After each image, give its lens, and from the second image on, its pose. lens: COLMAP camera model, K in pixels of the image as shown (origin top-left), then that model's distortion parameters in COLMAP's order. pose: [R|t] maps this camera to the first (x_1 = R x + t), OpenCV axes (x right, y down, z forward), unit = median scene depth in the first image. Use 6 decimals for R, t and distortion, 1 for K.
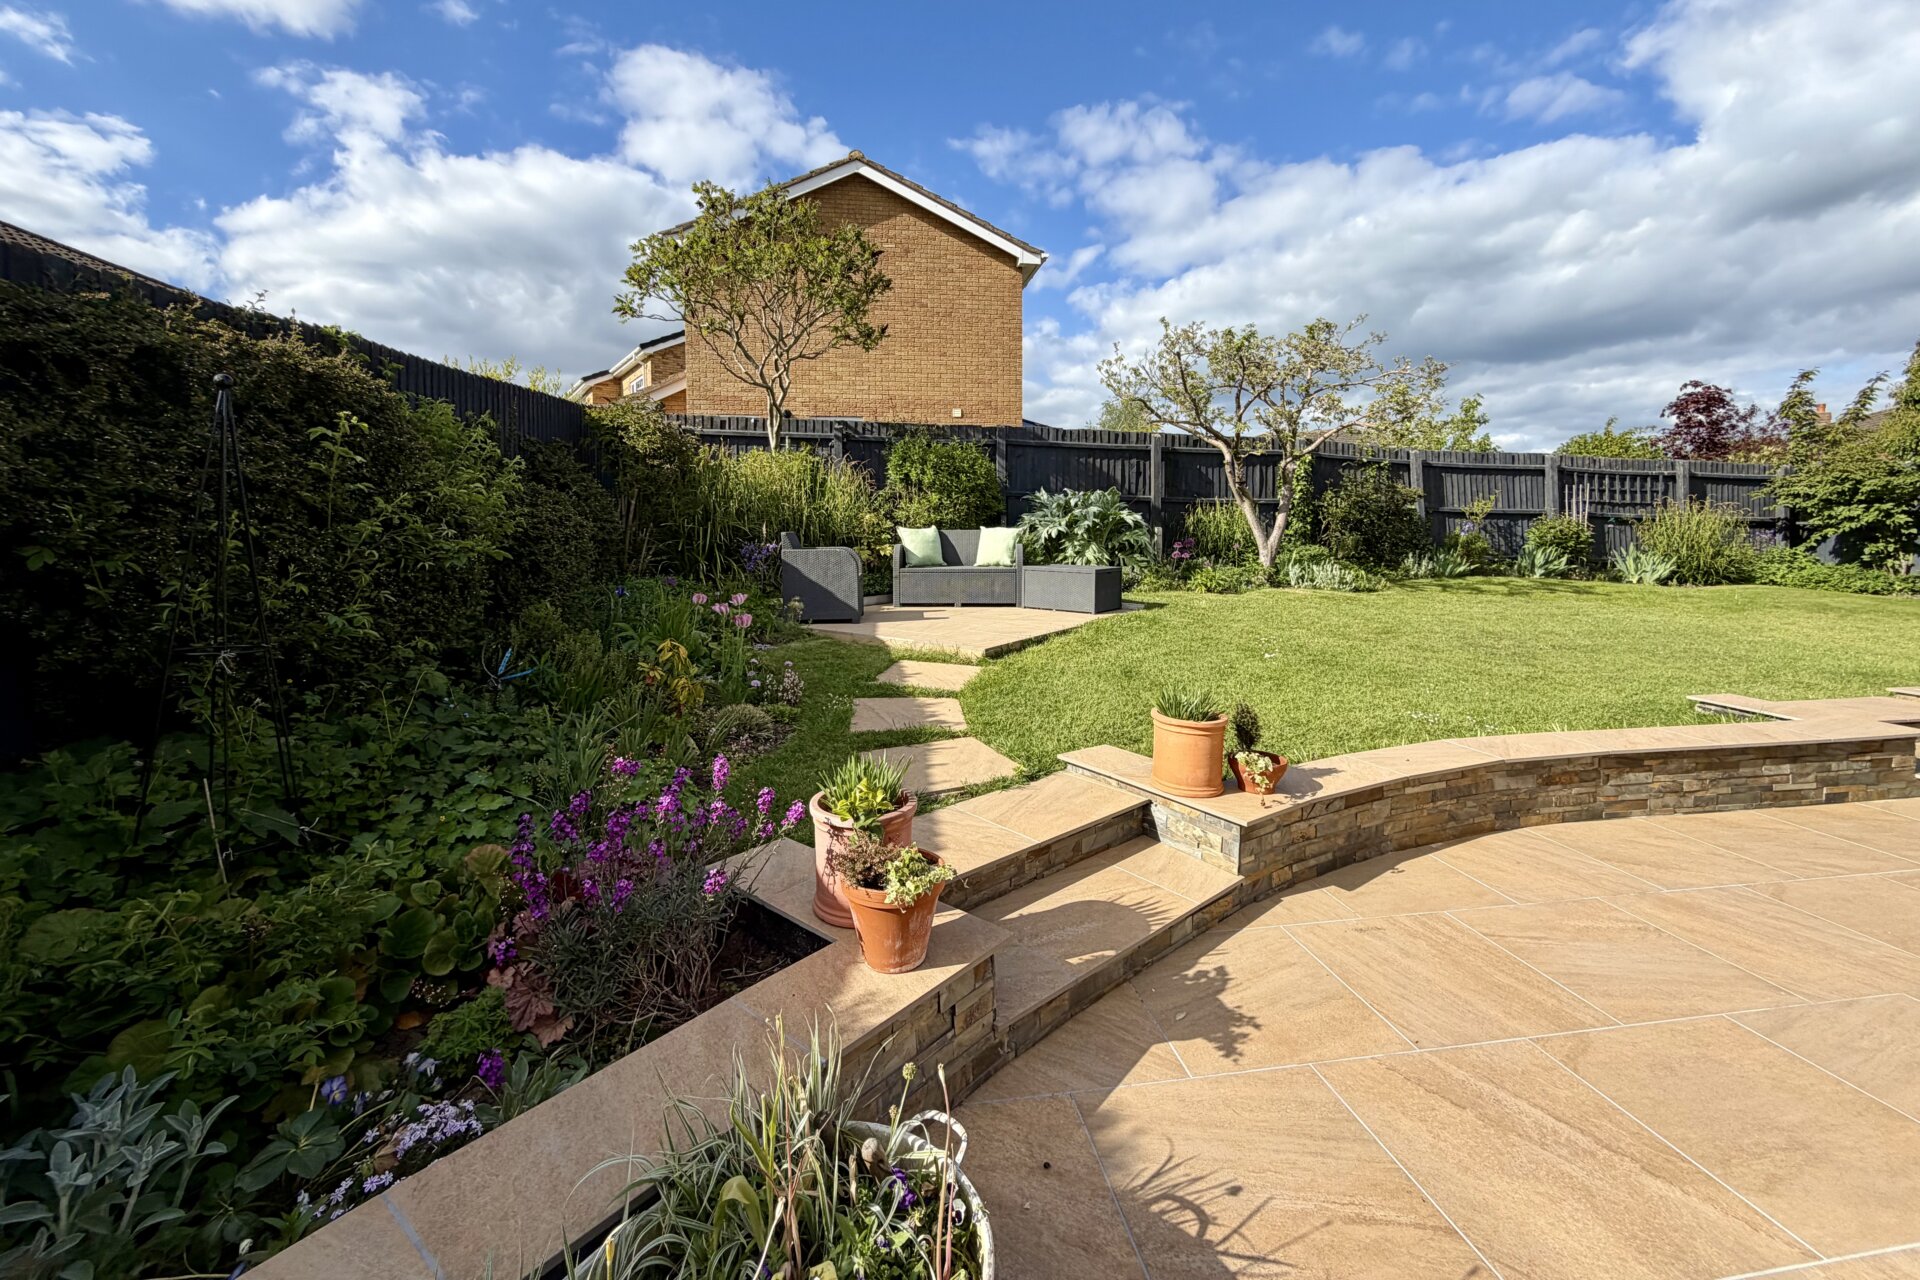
lens RADIAL K [[764.1, 0, 941.7], [0, 764.1, 560.9], [0, 0, 1]] dist [-0.004657, 0.000370]
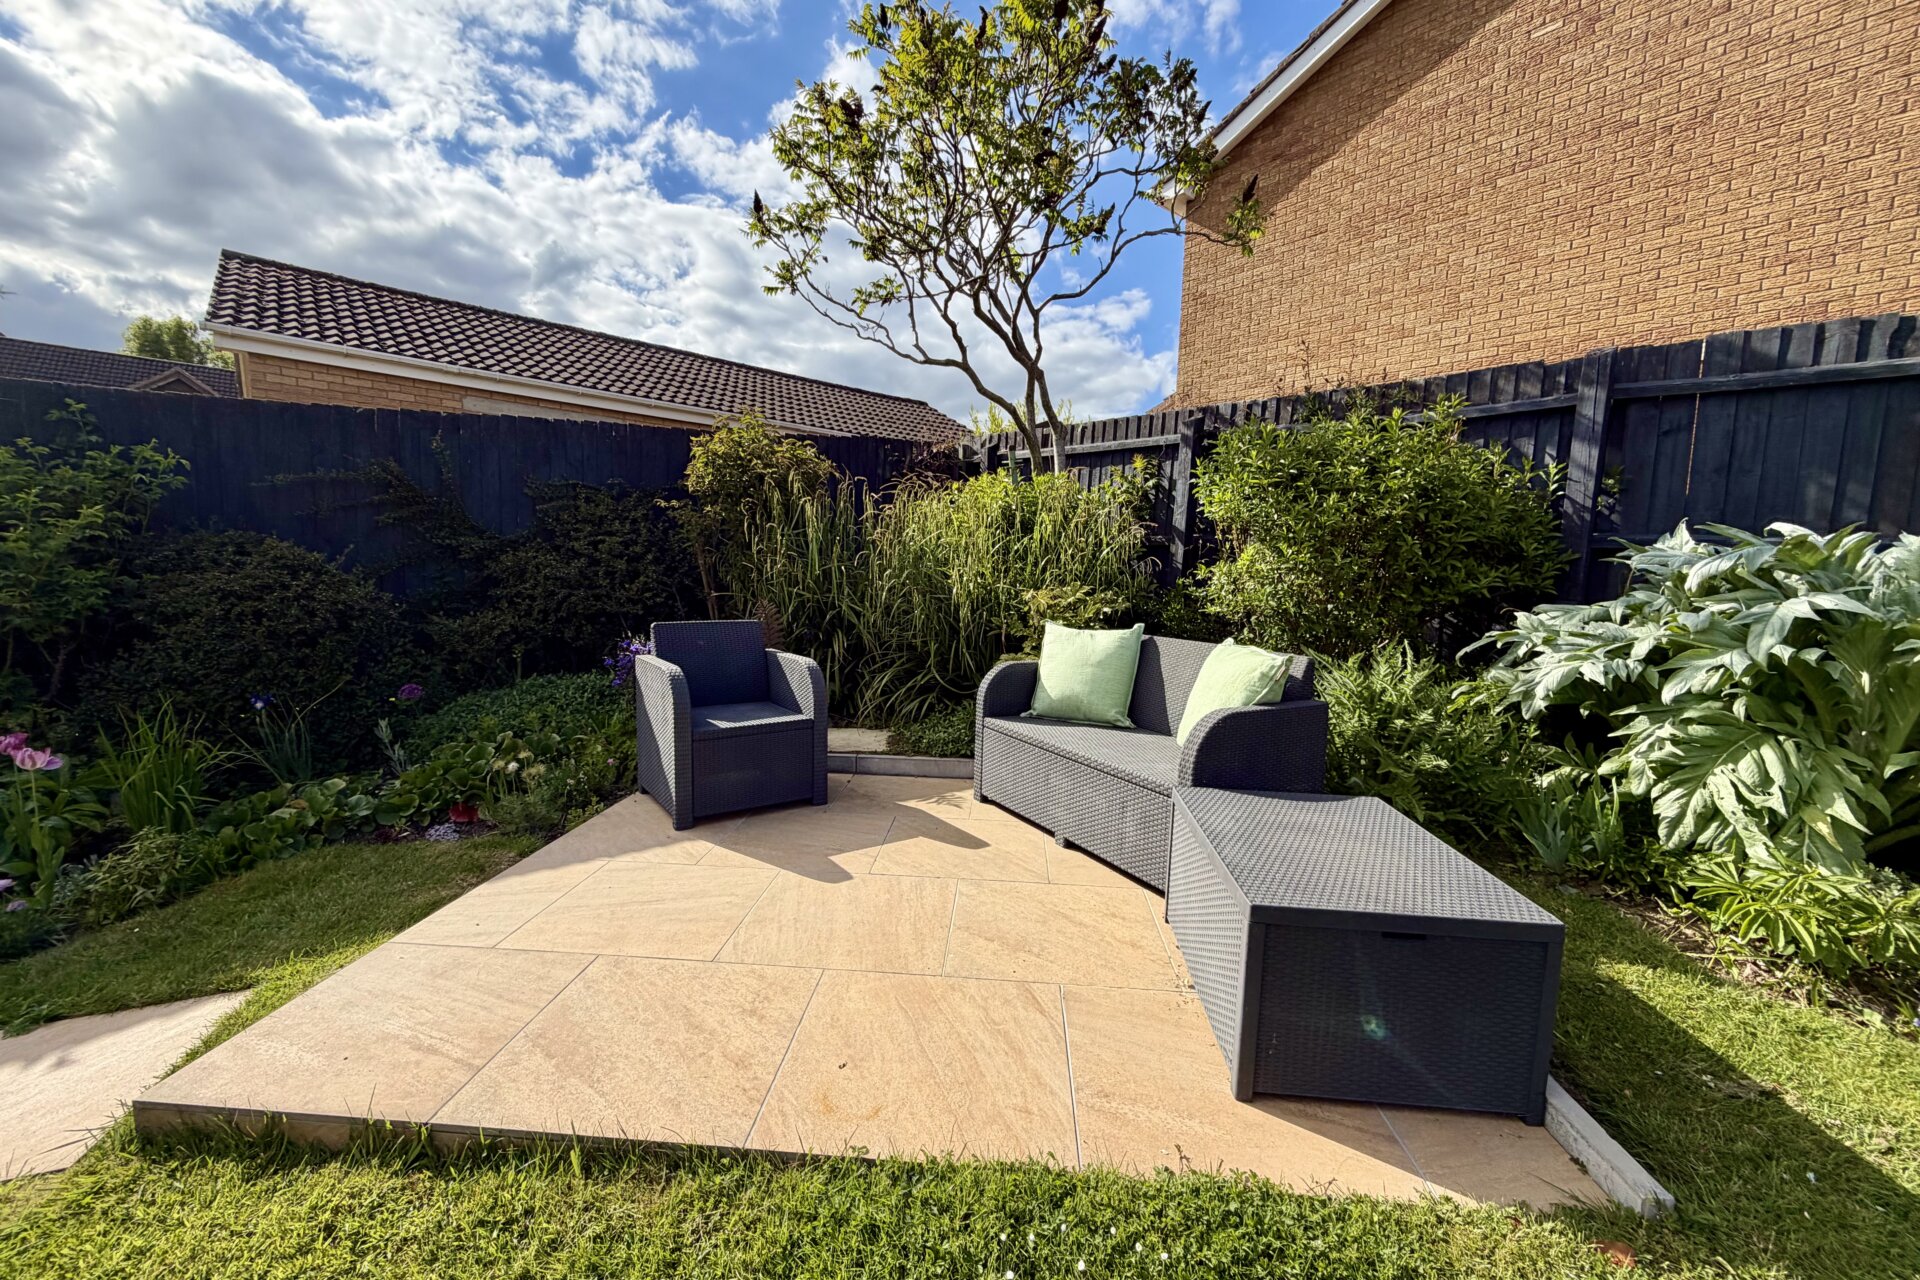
lens RADIAL K [[764.1, 0, 940.3], [0, 764.1, 637.1], [0, 0, 1]] dist [-0.004657, 0.000370]
pose [[0.520555, 0.100720, -0.847867, 0.217509], [-0.063715, 0.994832, 0.079060, -0.048472], [0.851447, 0.012867, 0.524282, 0.506792]]
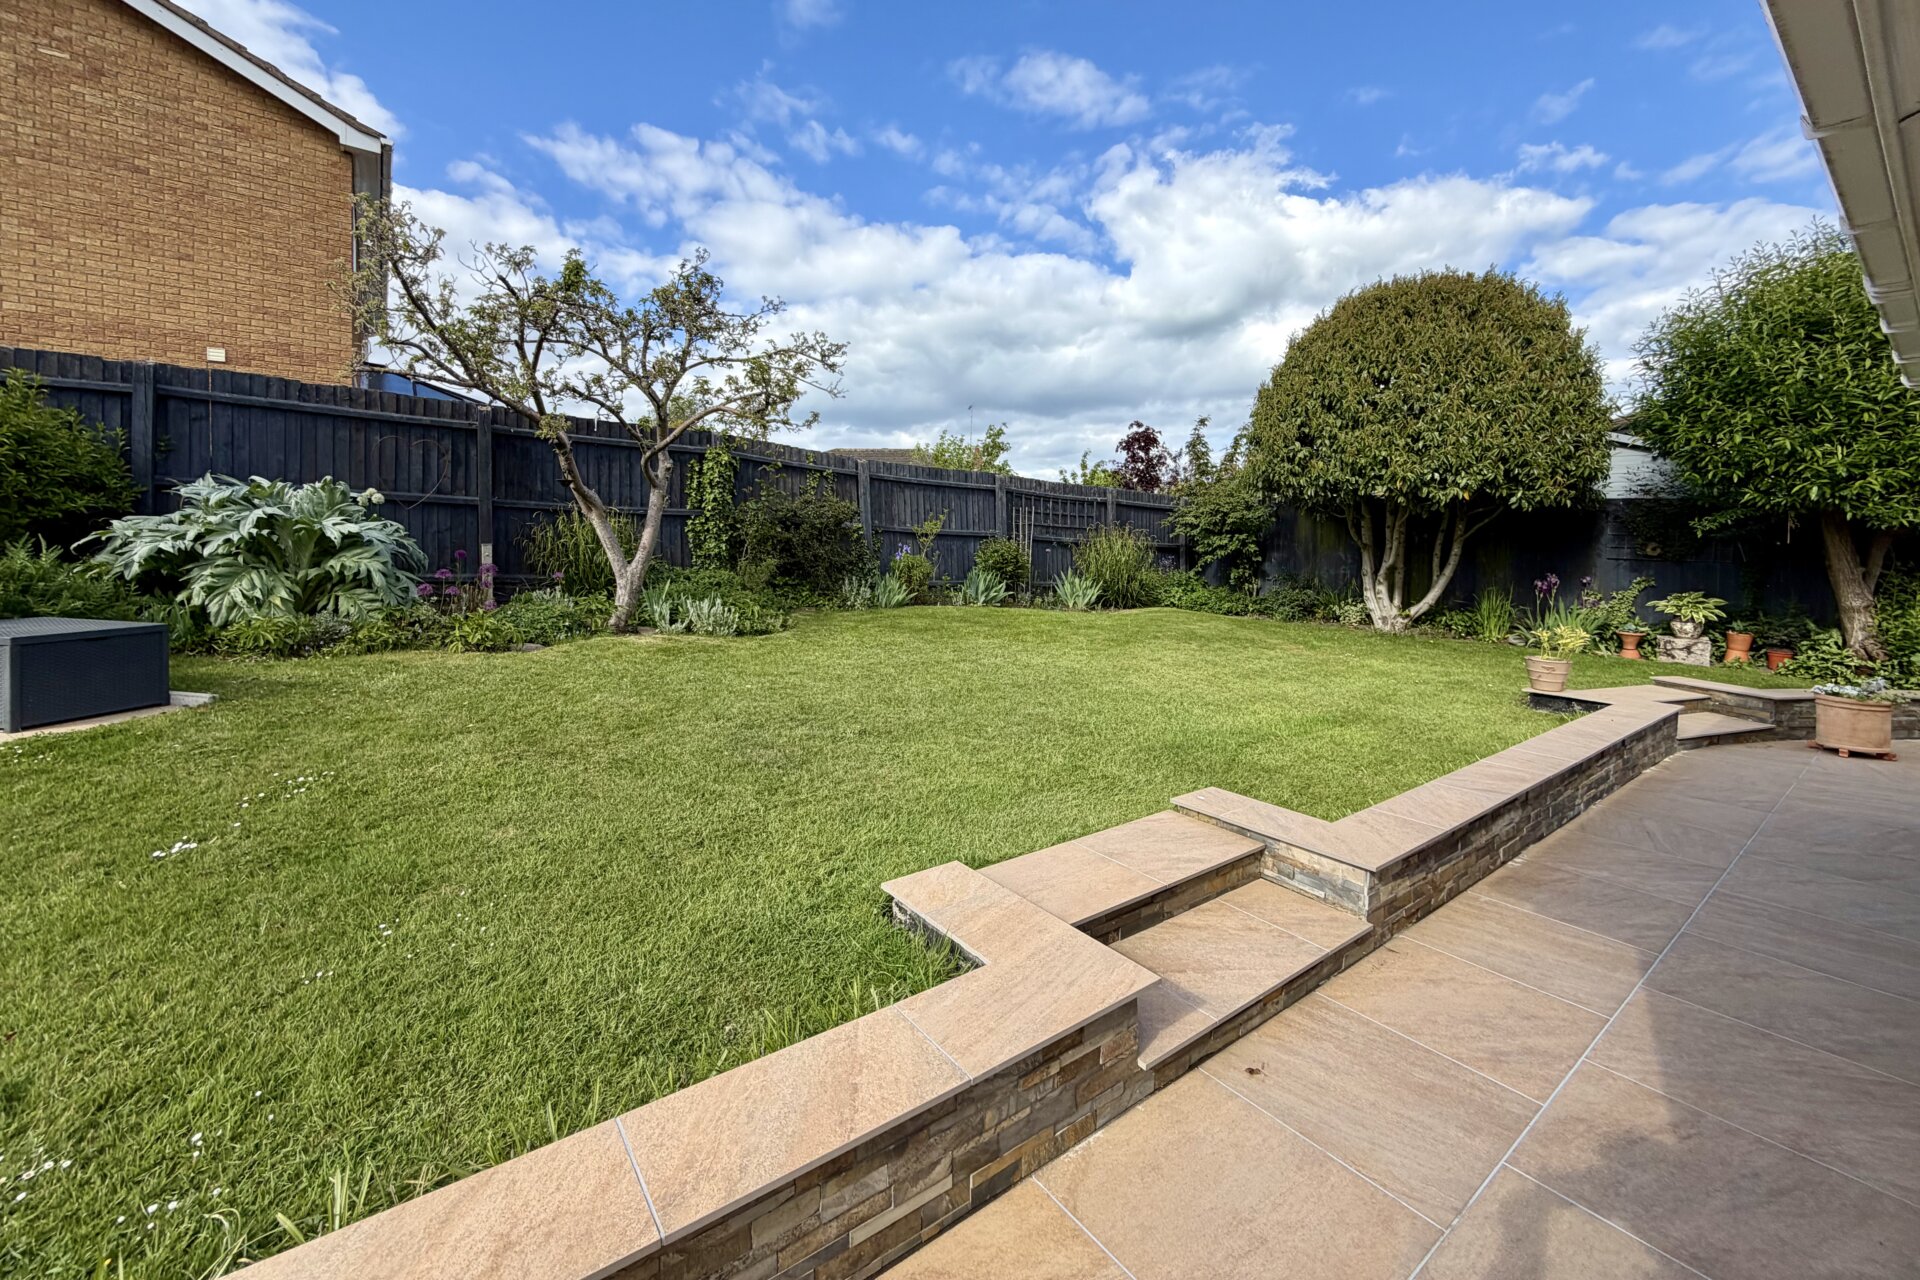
lens RADIAL K [[764.1, 0, 953.9], [0, 764.1, 570.2], [0, 0, 1]] dist [-0.004657, 0.000370]
pose [[0.880517, 0.001012, 0.474014, 0.316810], [0.000149, 0.999997, -0.002411, -0.018753], [-0.474015, 0.002194, 0.880514, 0.198446]]
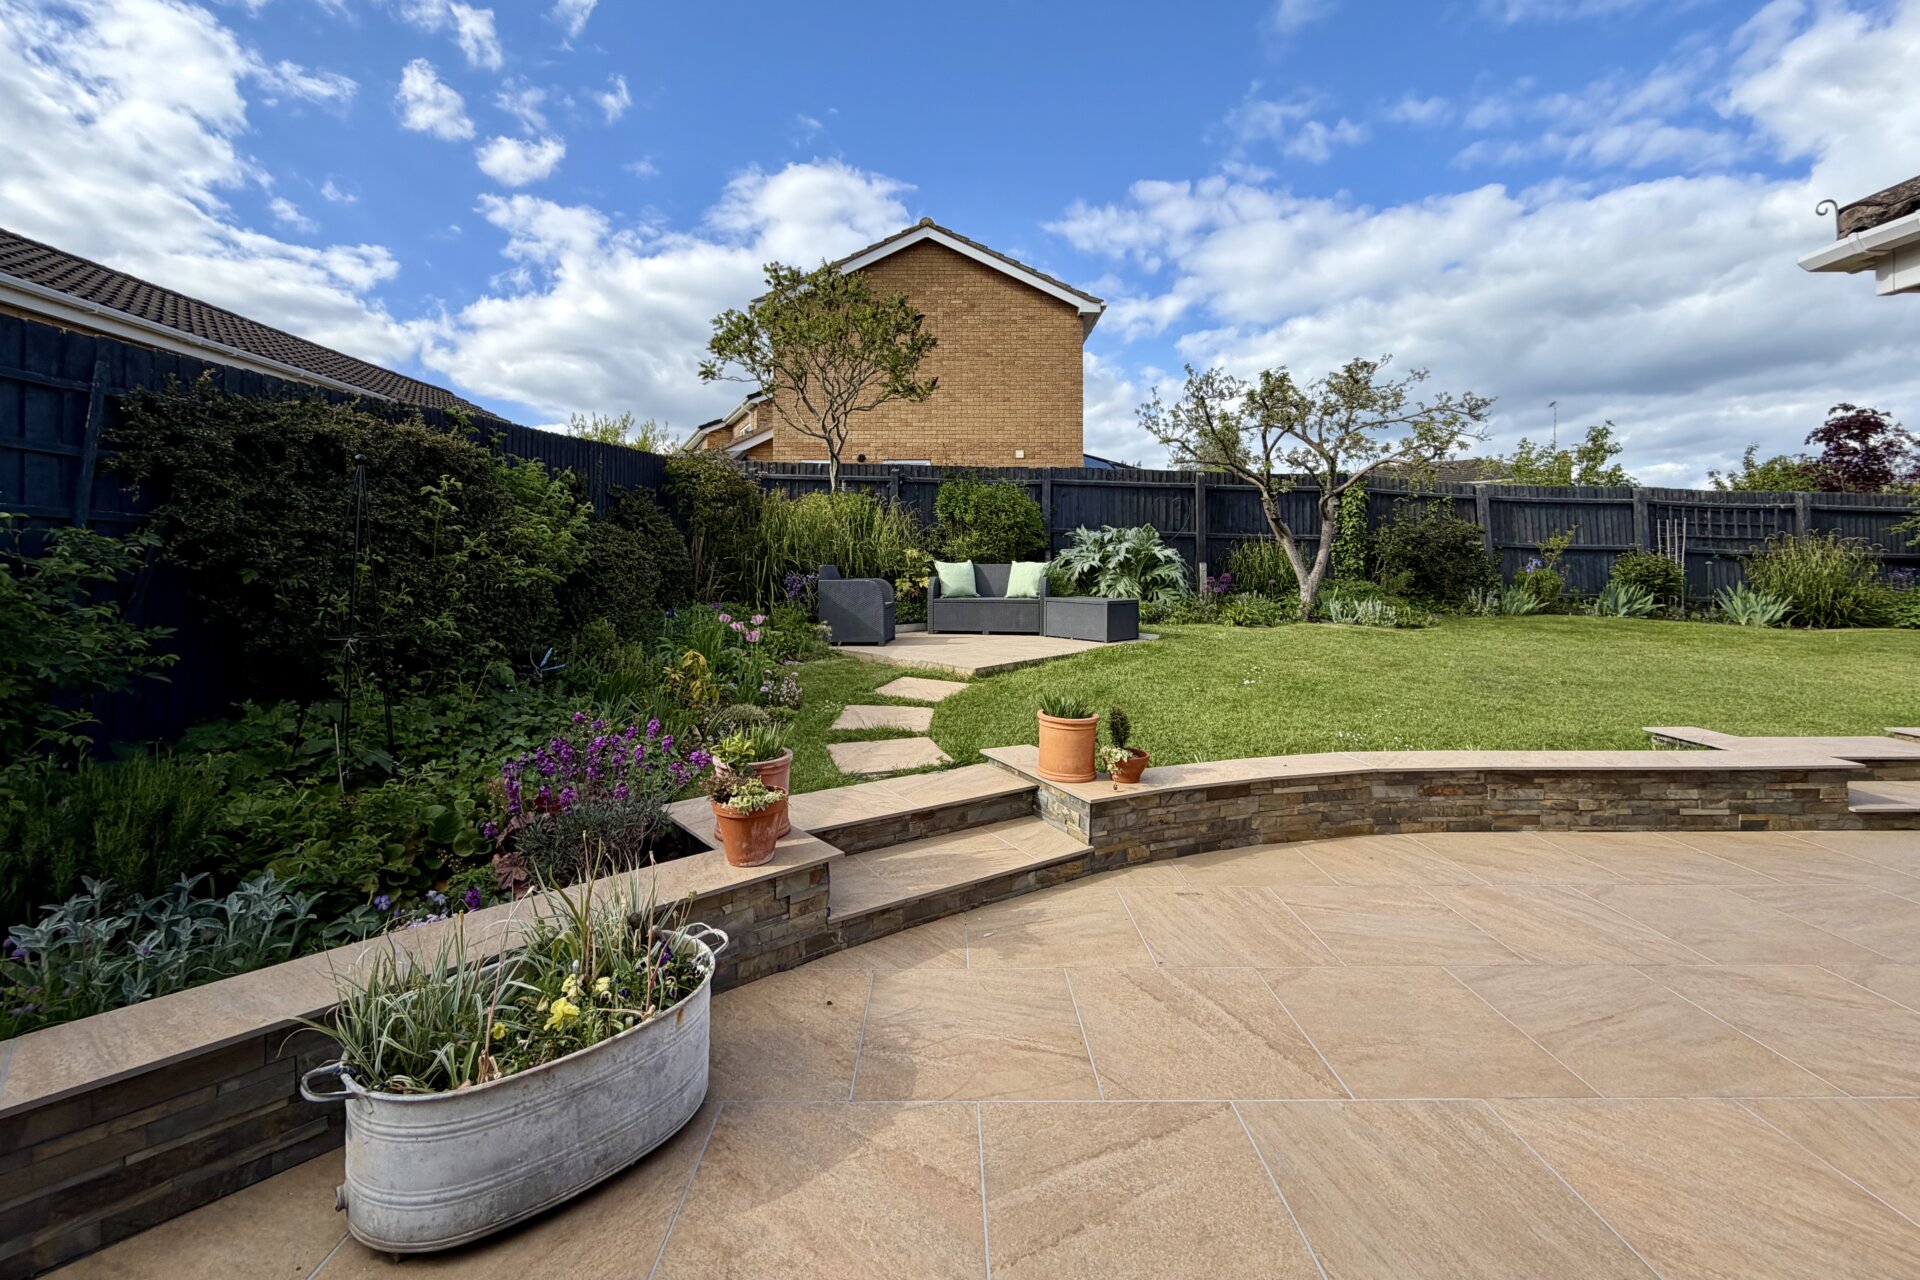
lens RADIAL K [[764.1, 0, 942.6], [0, 764.1, 557.8], [0, 0, 1]] dist [-0.004657, 0.000370]
pose [[0.989802, 0.002384, -0.142431, 0.080489], [-0.009741, 0.998652, -0.050979, 0.004886], [0.142117, 0.051847, 0.988491, -0.062934]]
